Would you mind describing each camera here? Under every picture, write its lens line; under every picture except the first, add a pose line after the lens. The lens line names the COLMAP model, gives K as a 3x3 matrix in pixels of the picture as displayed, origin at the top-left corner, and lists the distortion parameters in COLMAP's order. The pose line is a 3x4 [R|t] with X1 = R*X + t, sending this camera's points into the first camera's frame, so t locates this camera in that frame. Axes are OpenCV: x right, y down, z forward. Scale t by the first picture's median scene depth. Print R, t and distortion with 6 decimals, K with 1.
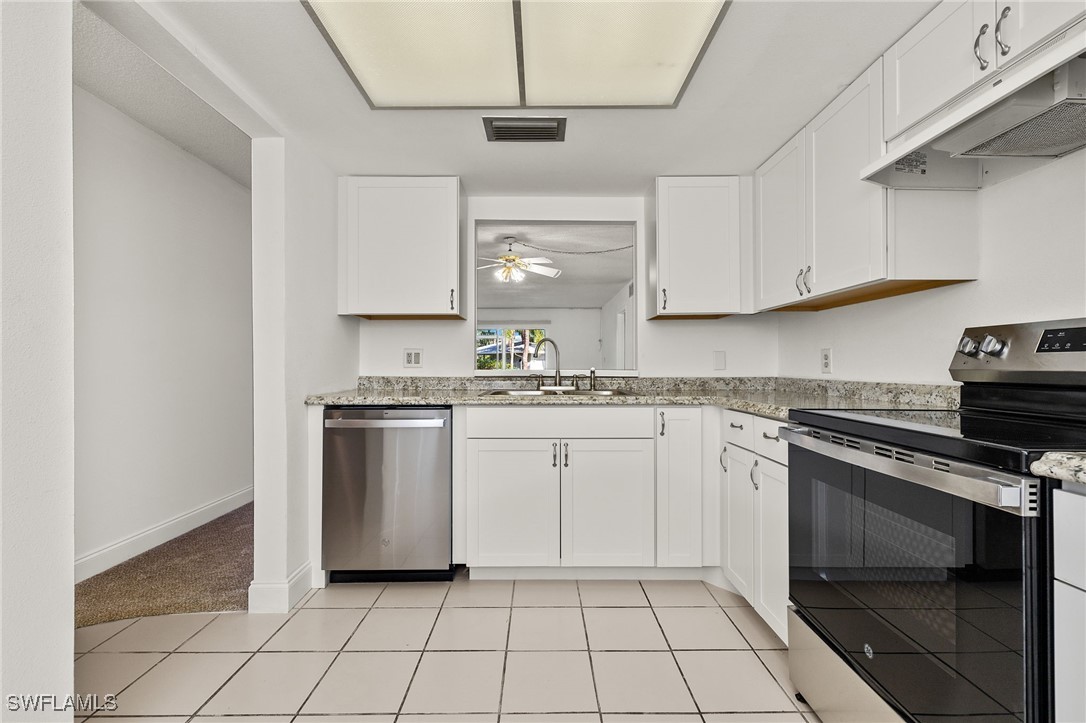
lens RADIAL K [[456.1, 0, 539.8], [0, 456.1, 361.0], [0, 0, 1]] dist [0.002390, 0.000361]
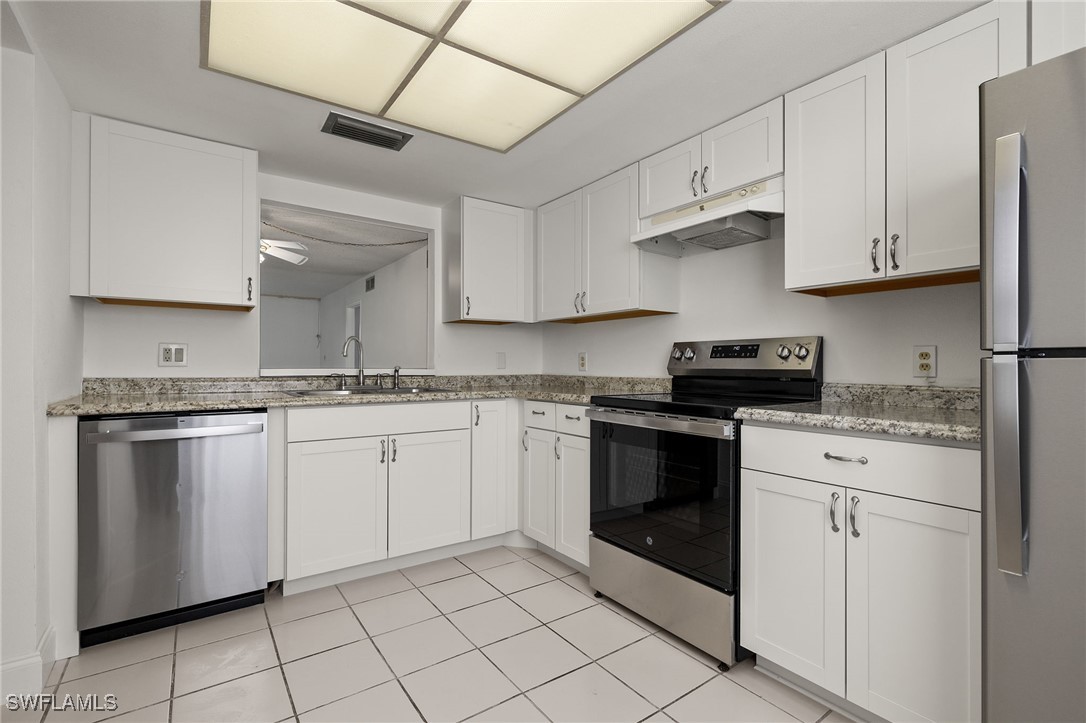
lens RADIAL K [[493.5, 0, 532.9], [0, 493.5, 360.3], [0, 0, 1]] dist [-0.002172, -0.000093]
pose [[0.825986, 0.008145, 0.563632, -0.320032], [-0.008918, 0.999959, -0.001381, -0.001328], [-0.563620, -0.003886, 0.826025, -0.111098]]
